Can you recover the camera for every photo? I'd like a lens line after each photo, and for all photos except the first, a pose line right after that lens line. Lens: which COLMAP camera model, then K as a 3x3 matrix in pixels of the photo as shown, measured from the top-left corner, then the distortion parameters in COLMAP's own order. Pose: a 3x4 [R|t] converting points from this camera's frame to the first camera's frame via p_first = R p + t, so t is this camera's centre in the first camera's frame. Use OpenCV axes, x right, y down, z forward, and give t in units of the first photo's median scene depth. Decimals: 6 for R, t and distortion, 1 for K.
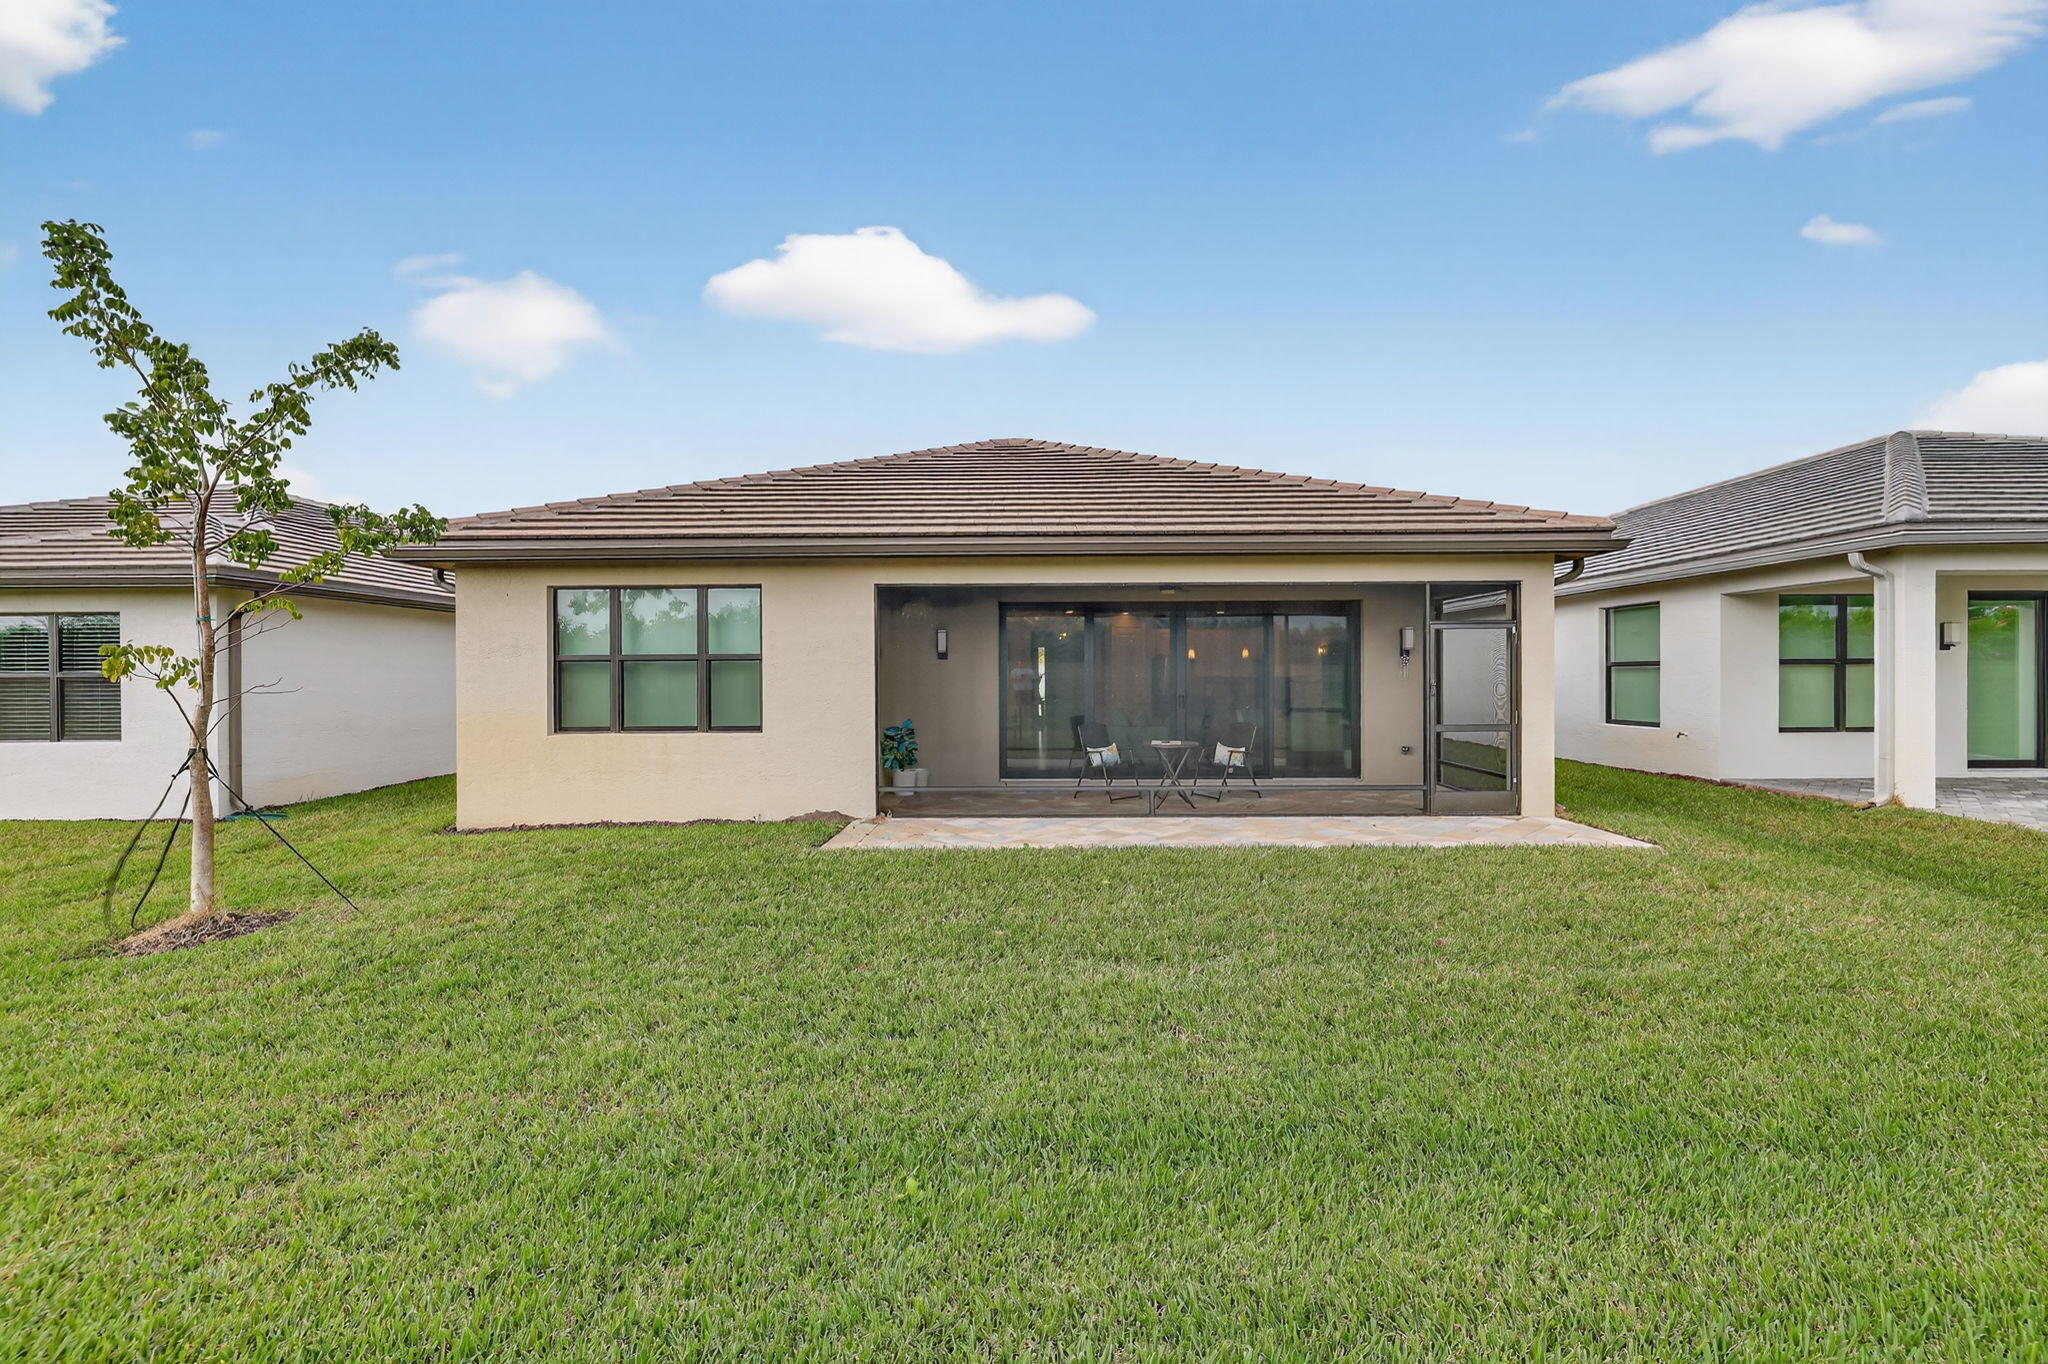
lens RADIAL K [[864.5, 0, 1019.9], [0, 864.5, 683.2], [0, 0, 1]] dist [-0.000322, -0.000798]
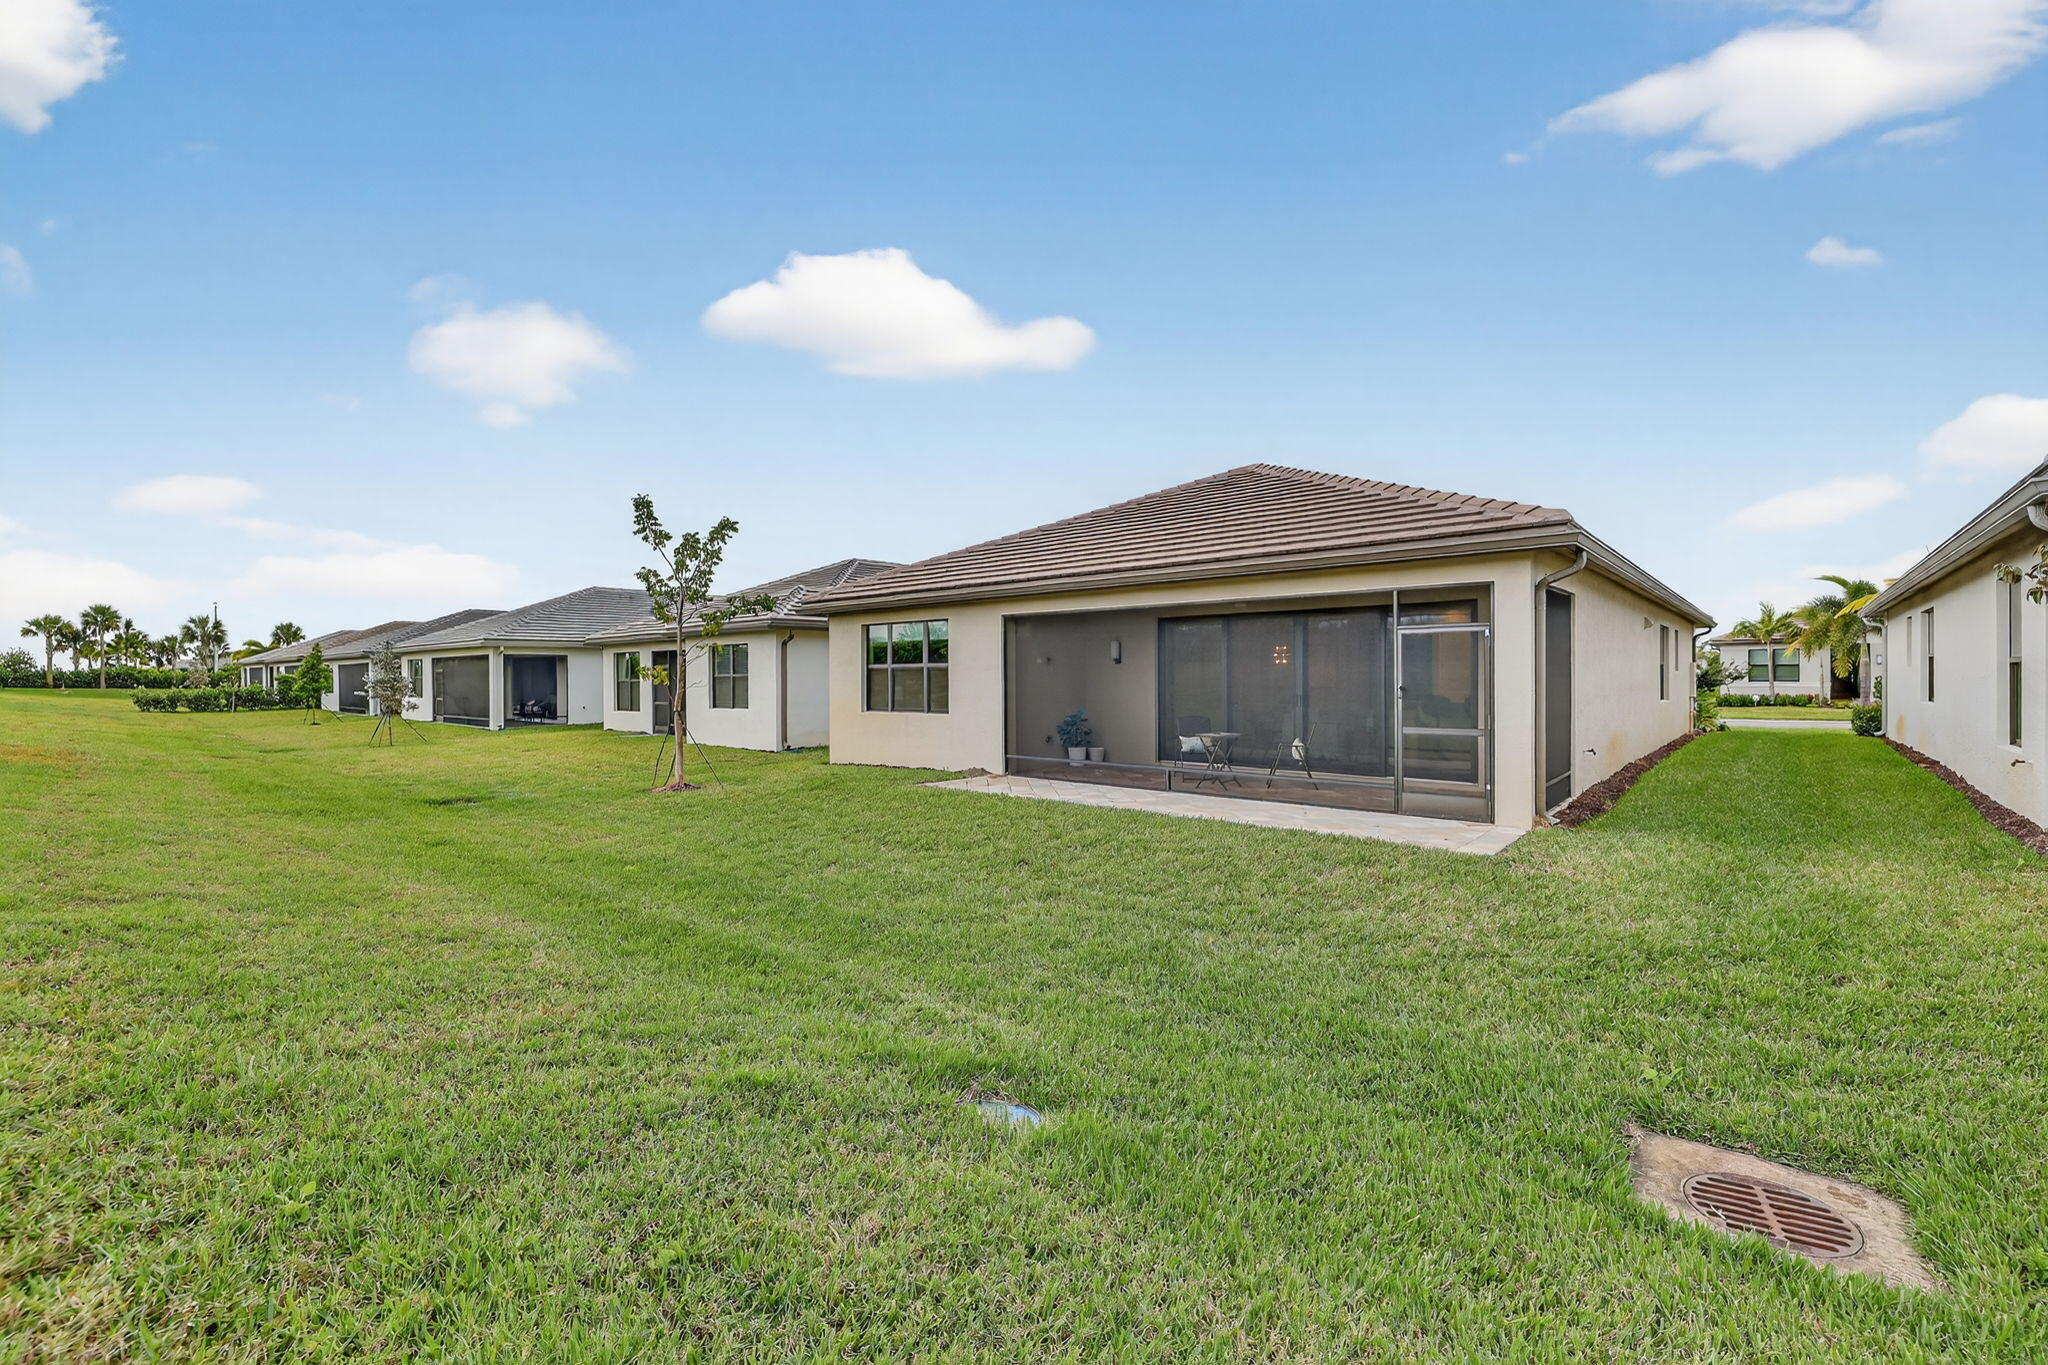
lens RADIAL K [[864.5, 0, 1014.1], [0, 864.5, 677.2], [0, 0, 1]] dist [-0.000322, -0.000798]
pose [[0.748742, 0.003266, -0.662854, 0.822681], [-0.001798, 0.999994, 0.002896, -0.013655], [0.662860, -0.000977, 0.748743, -0.085430]]
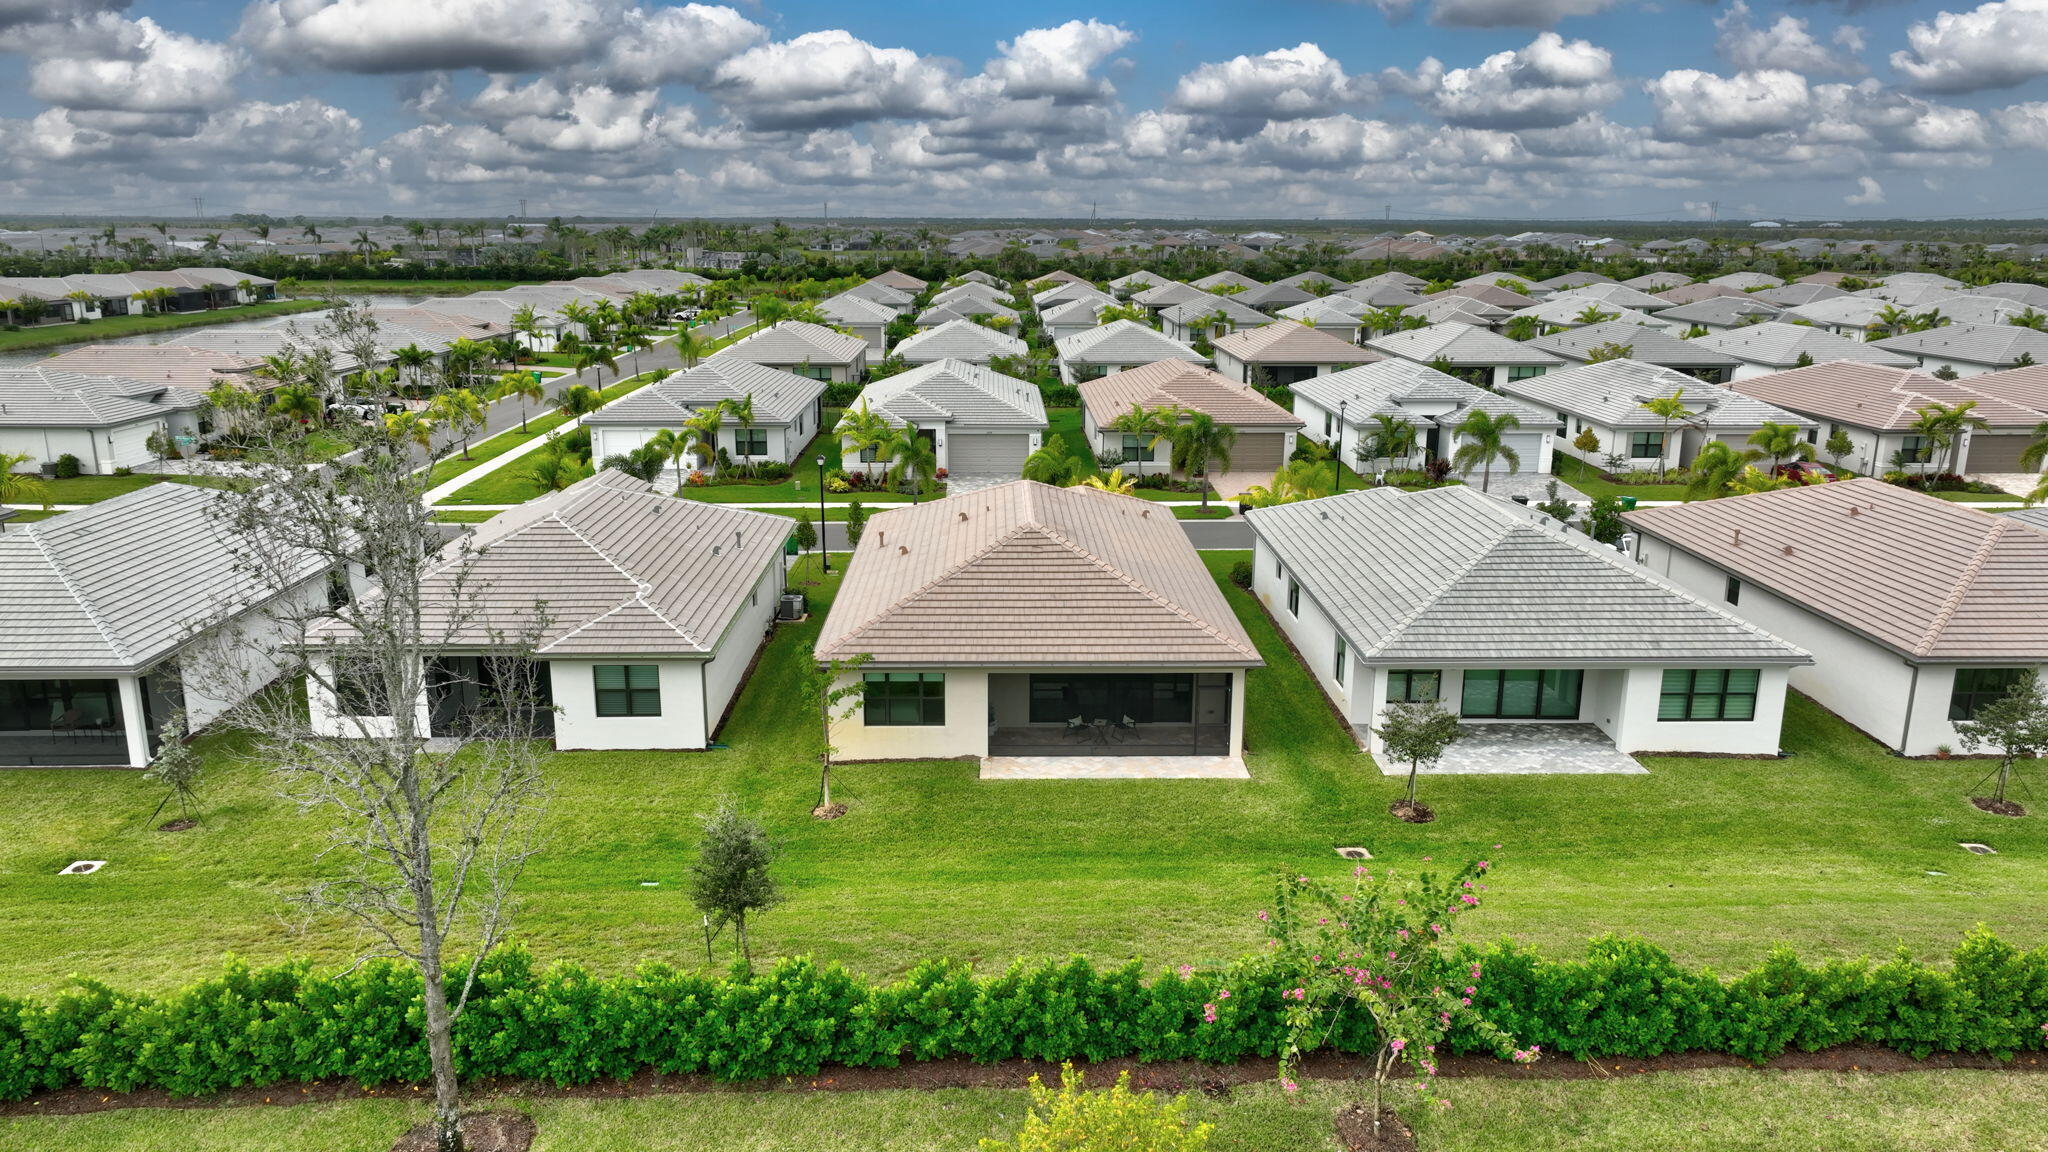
lens RADIAL K [[1443.8, 0, 1022.8], [0, 1443.8, 577.9], [0, 0, 1]] dist [-0.000608, 0.018369]
pose [[0.999567, 0.001998, 0.029350, -0.195567], [-0.008918, 0.971322, 0.237602, -1.454611], [-0.028034, -0.237761, 0.970919, -3.233650]]
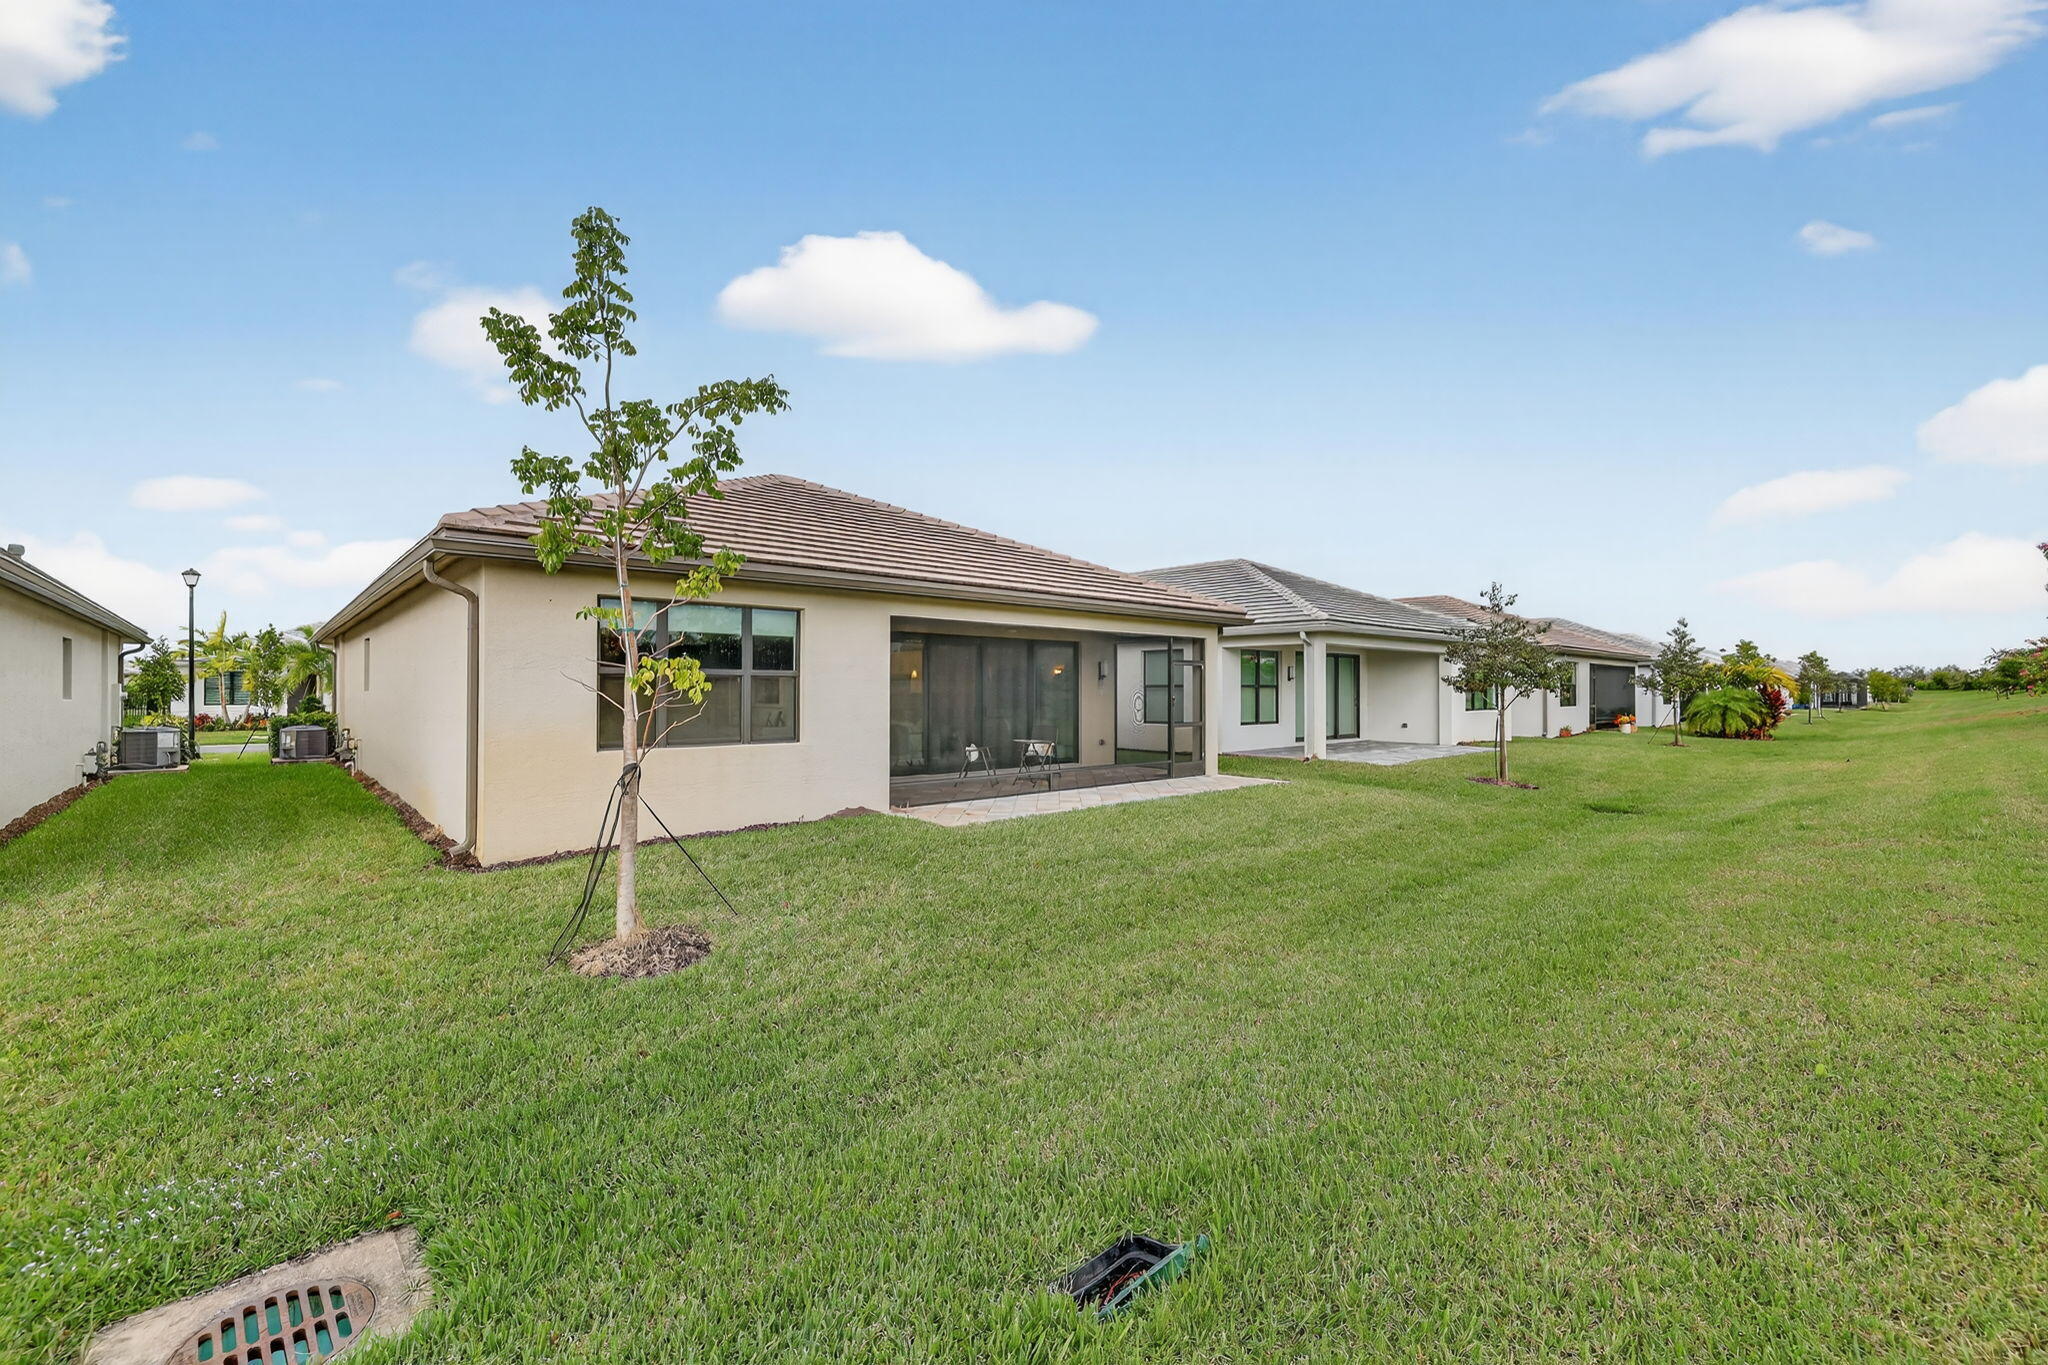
lens RADIAL K [[864.5, 0, 1023.3], [0, 864.5, 685.4], [0, 0, 1]] dist [-0.000322, -0.000798]
pose [[0.730528, 0.008803, 0.682826, -0.858107], [-0.000677, 0.999926, -0.012168, -0.003565], [-0.682883, 0.008427, 0.730480, -0.008744]]
